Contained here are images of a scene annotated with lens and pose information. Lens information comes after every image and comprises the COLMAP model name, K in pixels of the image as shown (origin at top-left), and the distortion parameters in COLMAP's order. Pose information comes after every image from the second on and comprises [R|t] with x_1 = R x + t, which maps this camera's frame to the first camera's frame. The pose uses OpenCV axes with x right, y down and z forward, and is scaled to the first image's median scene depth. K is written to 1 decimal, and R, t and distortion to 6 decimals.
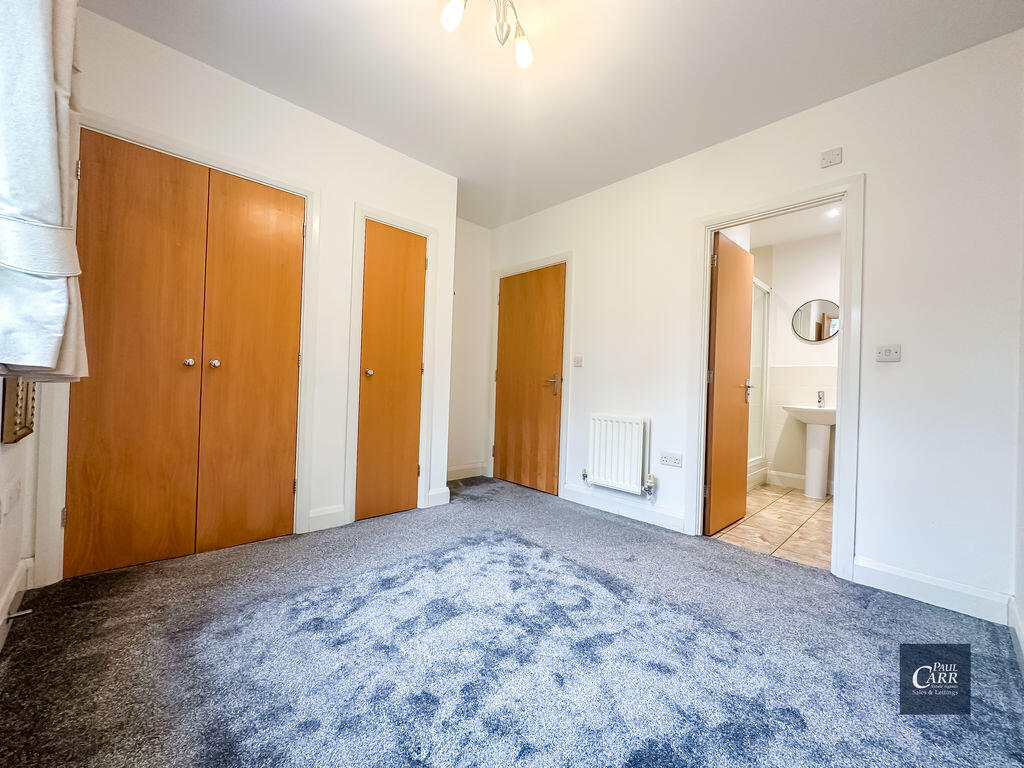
lens RADIAL K [[408.7, 0, 512.0], [0, 408.7, 384.0], [0, 0, 1]] dist [-0.000243, 0.000298]
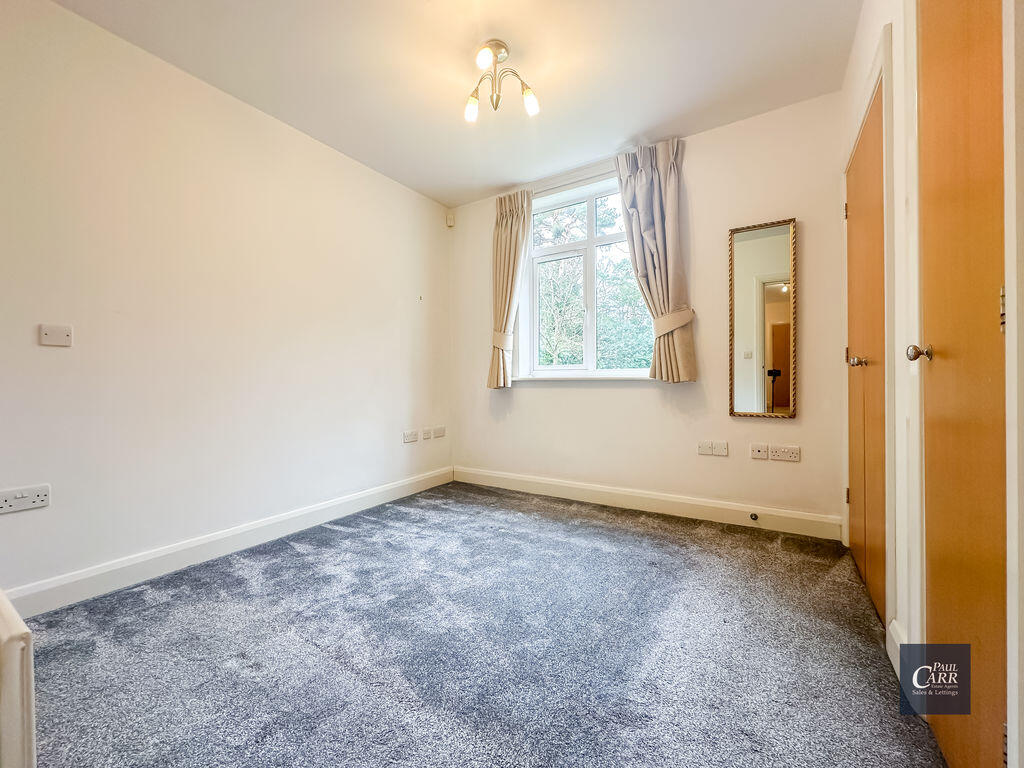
lens RADIAL K [[408.7, 0, 512.0], [0, 408.7, 384.0], [0, 0, 1]] dist [-0.000243, 0.000298]
pose [[-0.970081, -0.024118, -0.241580, 0.147111], [-0.024429, 0.999700, -0.001709, 0.013920], [0.241548, 0.004243, -0.970380, 1.550886]]
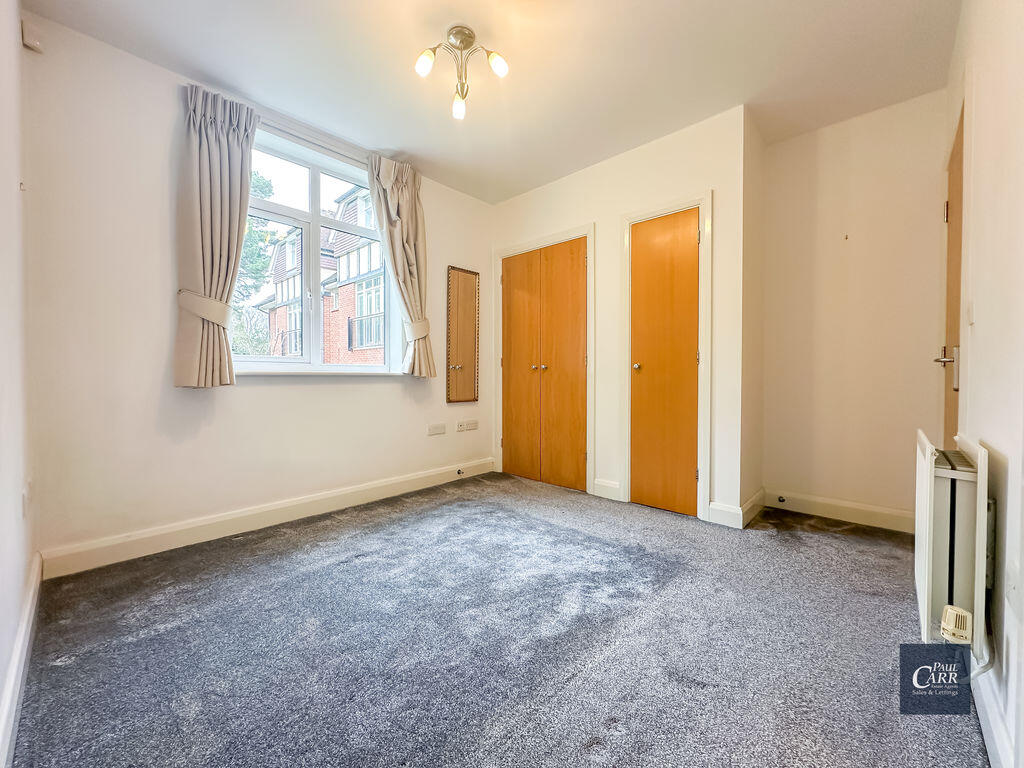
lens RADIAL K [[408.7, 0, 512.0], [0, 408.7, 384.0], [0, 0, 1]] dist [-0.000243, 0.000298]
pose [[0.058502, -0.013119, -0.998201, 0.840662], [0.003844, 0.999909, -0.012917, 0.035891], [0.998280, -0.003081, 0.058547, 0.741314]]
